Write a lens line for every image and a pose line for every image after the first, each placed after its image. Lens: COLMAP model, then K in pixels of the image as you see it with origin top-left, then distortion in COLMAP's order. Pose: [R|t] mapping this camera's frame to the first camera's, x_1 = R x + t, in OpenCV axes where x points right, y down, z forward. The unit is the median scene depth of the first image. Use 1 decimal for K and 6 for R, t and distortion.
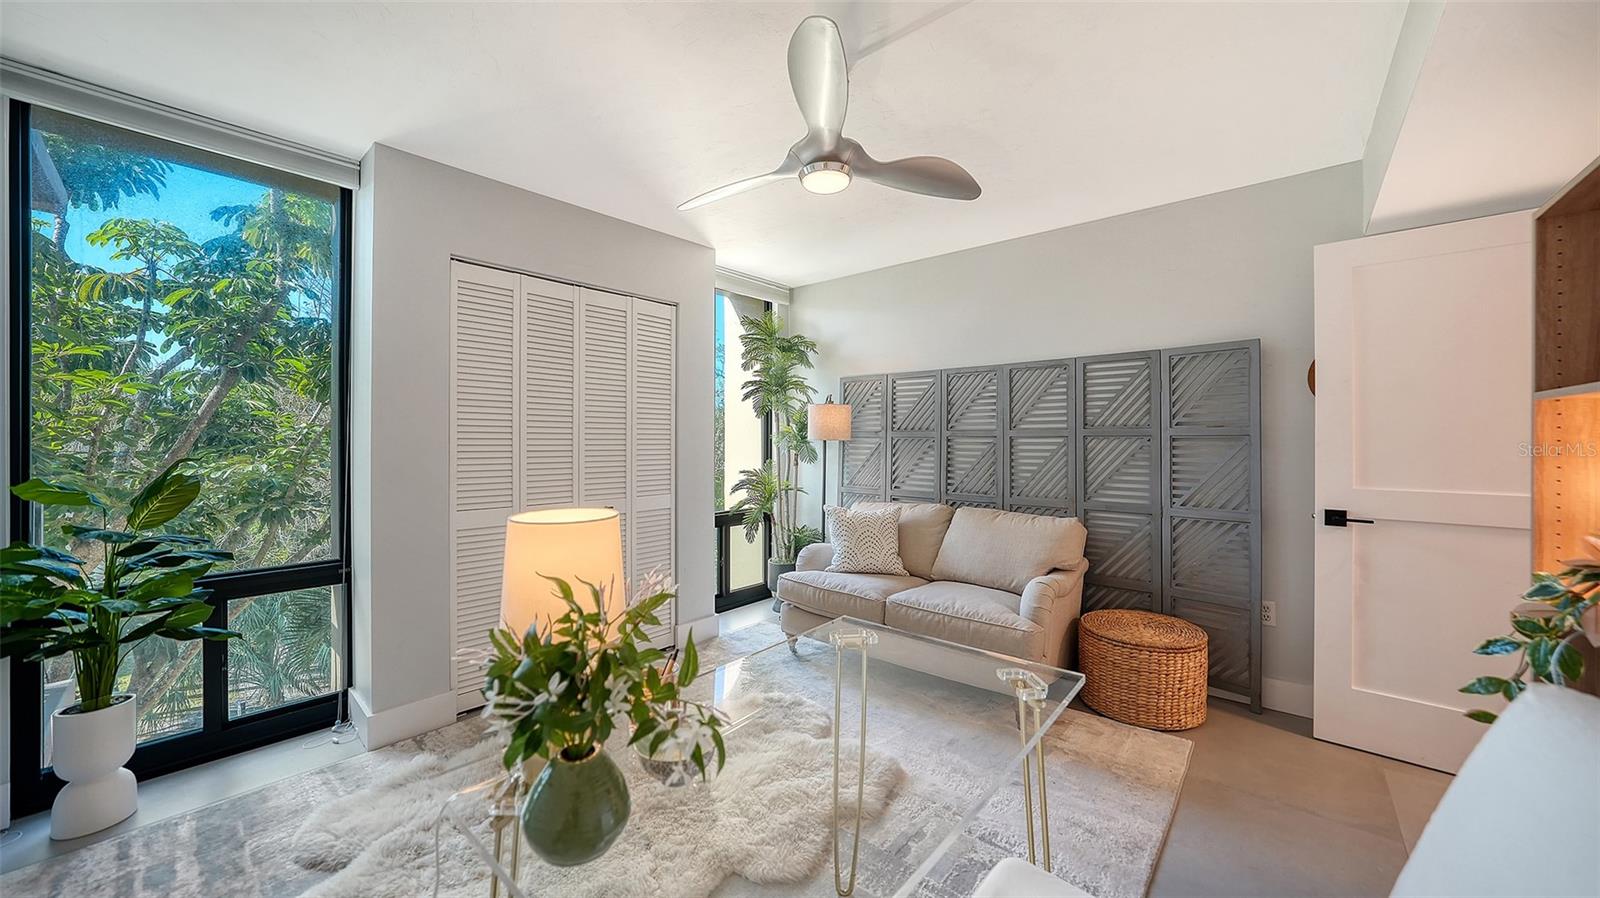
lens RADIAL K [[579.7, 0, 794.0], [0, 579.7, 445.9], [0, 0, 1]] dist [-0.002231, -0.000250]
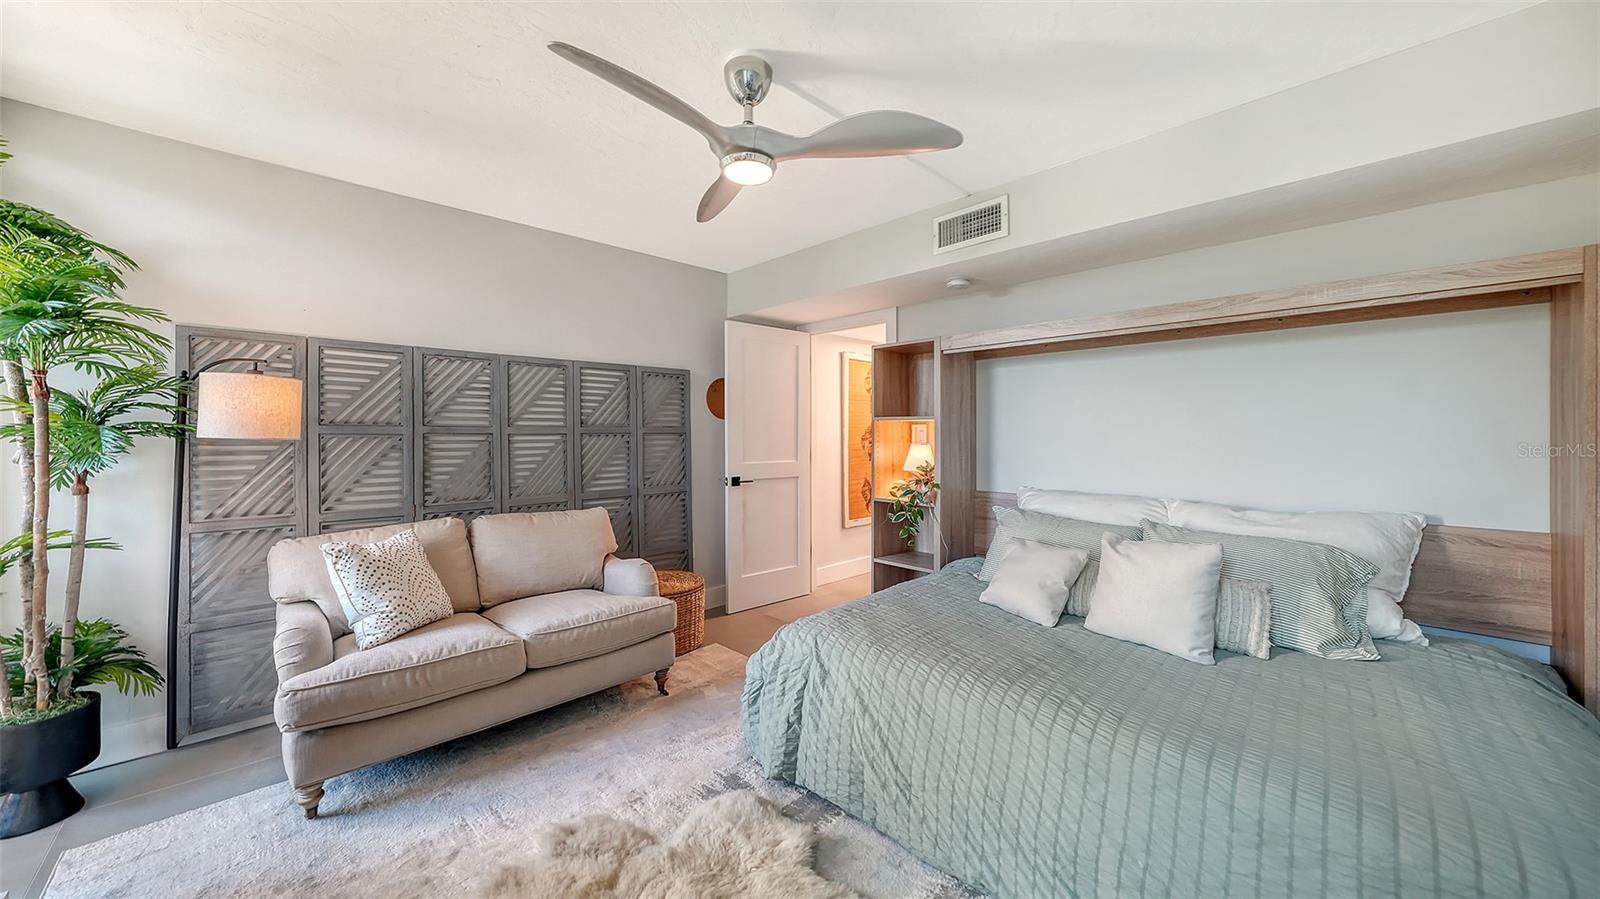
lens RADIAL K [[559.4, 0, 791.8], [0, 559.4, 433.1], [0, 0, 1]] dist [-0.002094, -0.000270]
pose [[0.072537, 0.002594, 0.997362, -0.542197], [0.013330, 0.999905, -0.003570, -0.008507], [-0.997277, 0.013554, 0.072496, 0.536924]]
